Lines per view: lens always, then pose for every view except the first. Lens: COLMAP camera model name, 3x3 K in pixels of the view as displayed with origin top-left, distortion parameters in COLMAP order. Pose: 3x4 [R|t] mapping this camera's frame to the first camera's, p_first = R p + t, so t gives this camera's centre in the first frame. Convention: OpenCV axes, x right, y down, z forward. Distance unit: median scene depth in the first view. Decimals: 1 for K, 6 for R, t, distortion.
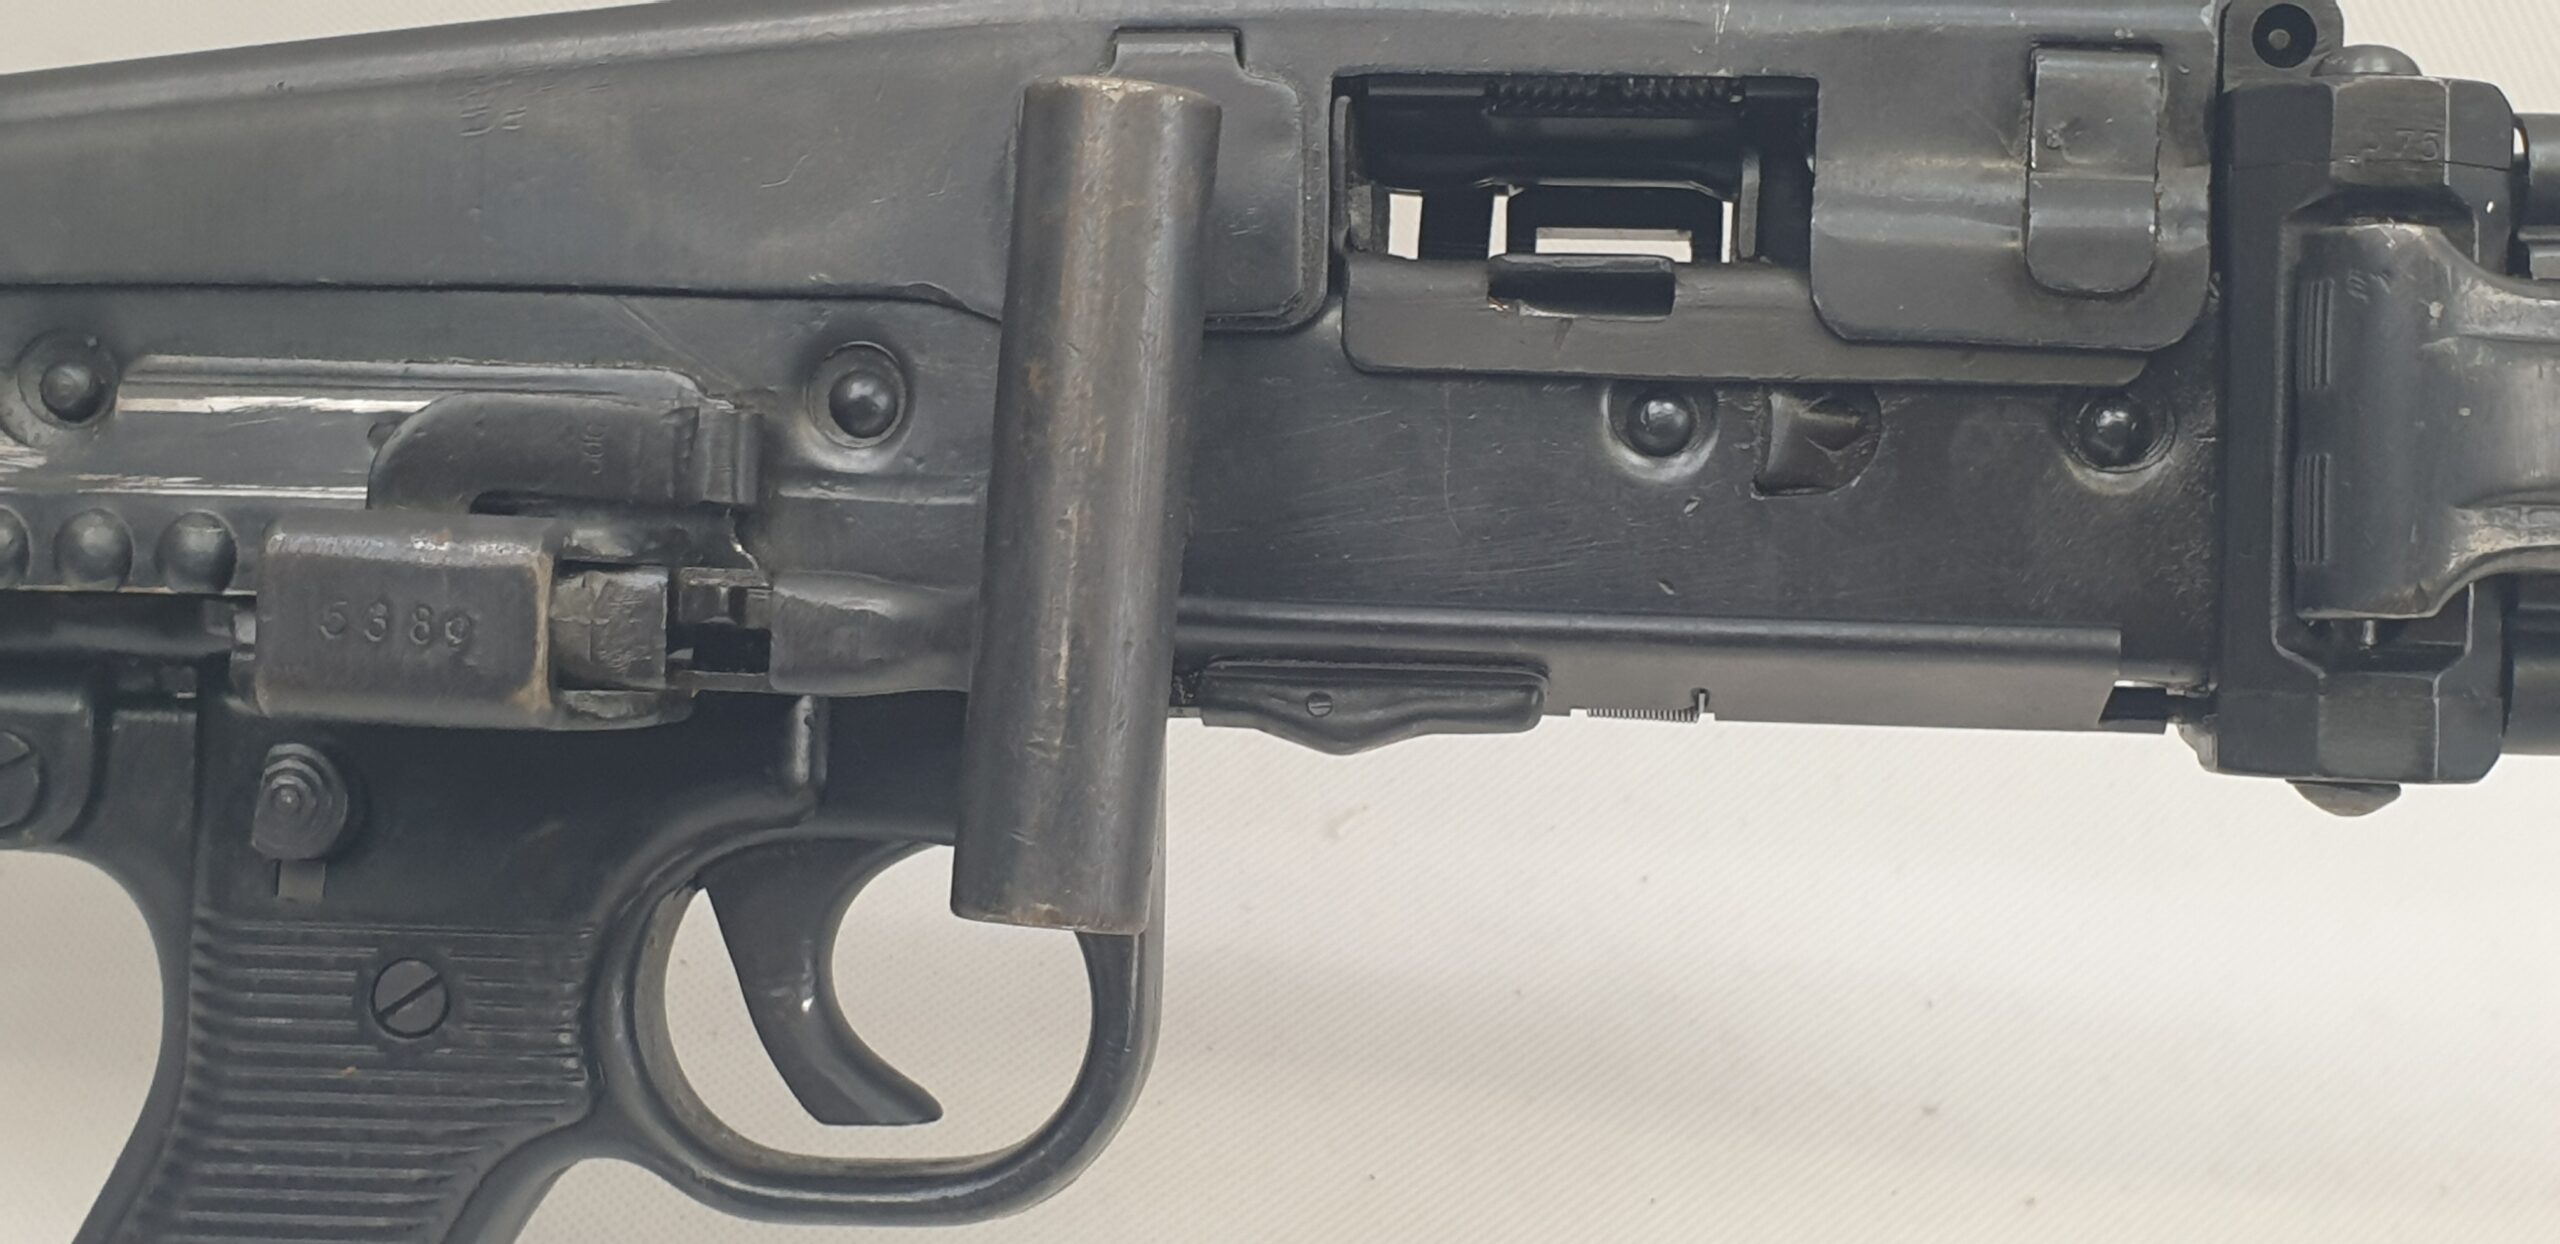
lens RADIAL K [[2080.0, 0, 1354.9], [0, 2080.0, 699.9], [0, 0, 1]] dist [-0.000588, -0.103411]
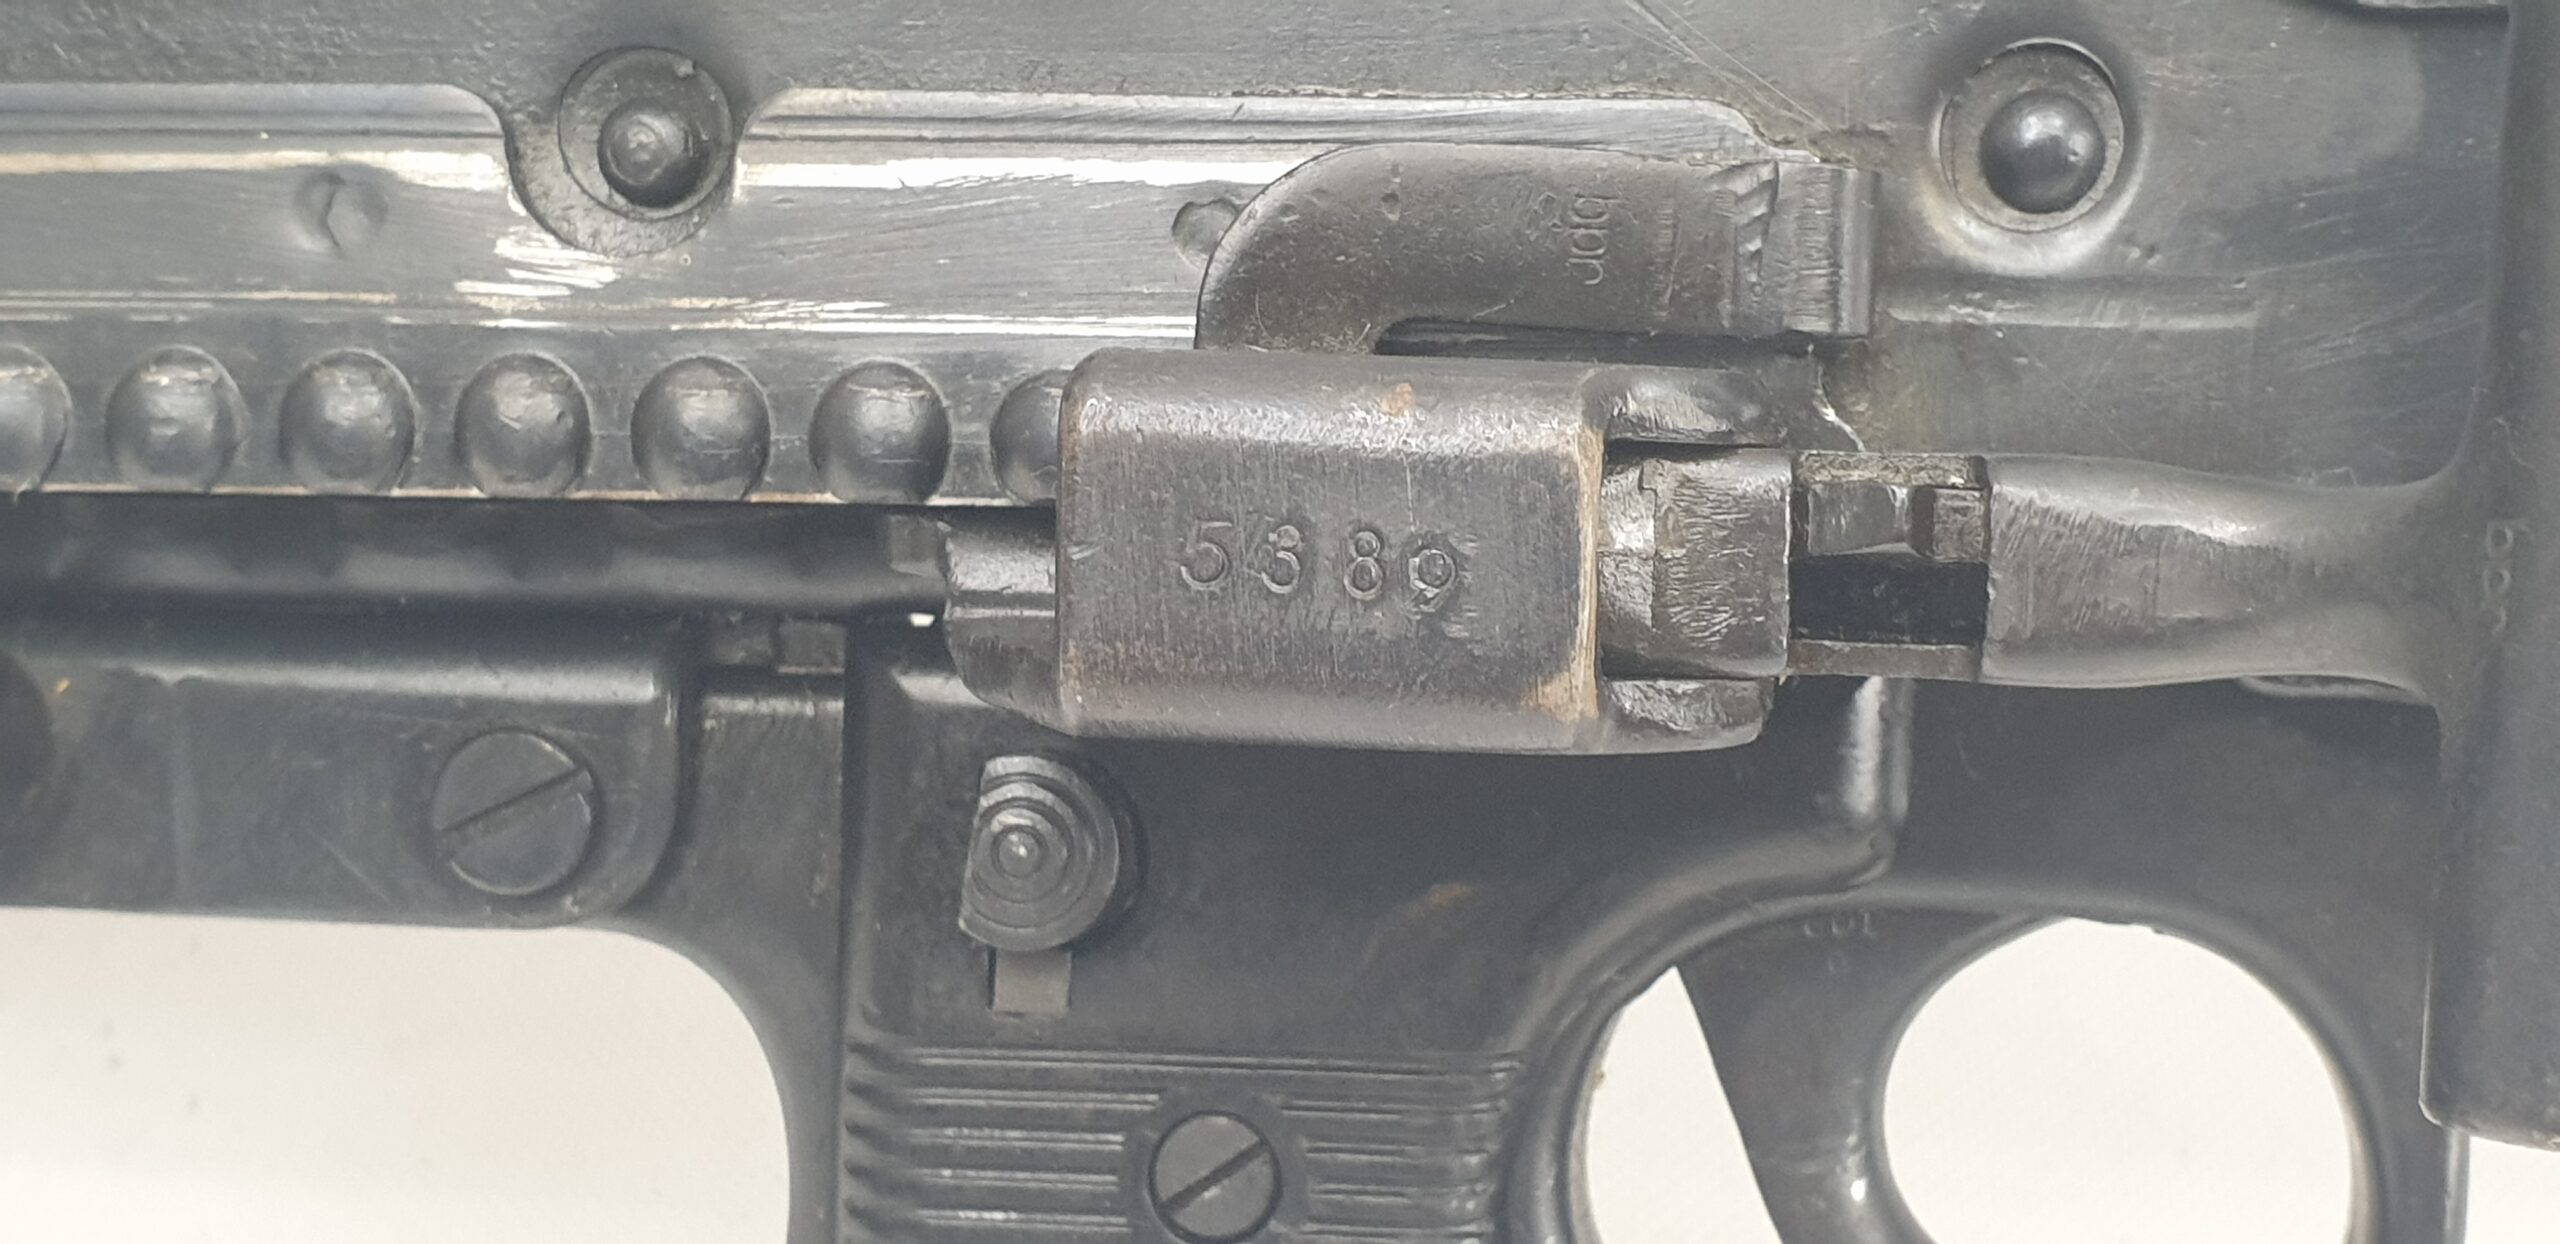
lens RADIAL K [[2084.9, 0, 1280.0], [0, 2084.9, 622.0], [0, 0, 1]] dist [-0.000539, -0.000027]
pose [[0.994260, -0.003739, -0.106930, -0.375176], [0.006752, 0.999590, 0.027825, -0.032776], [0.106782, -0.028387, 0.993877, 0.412369]]
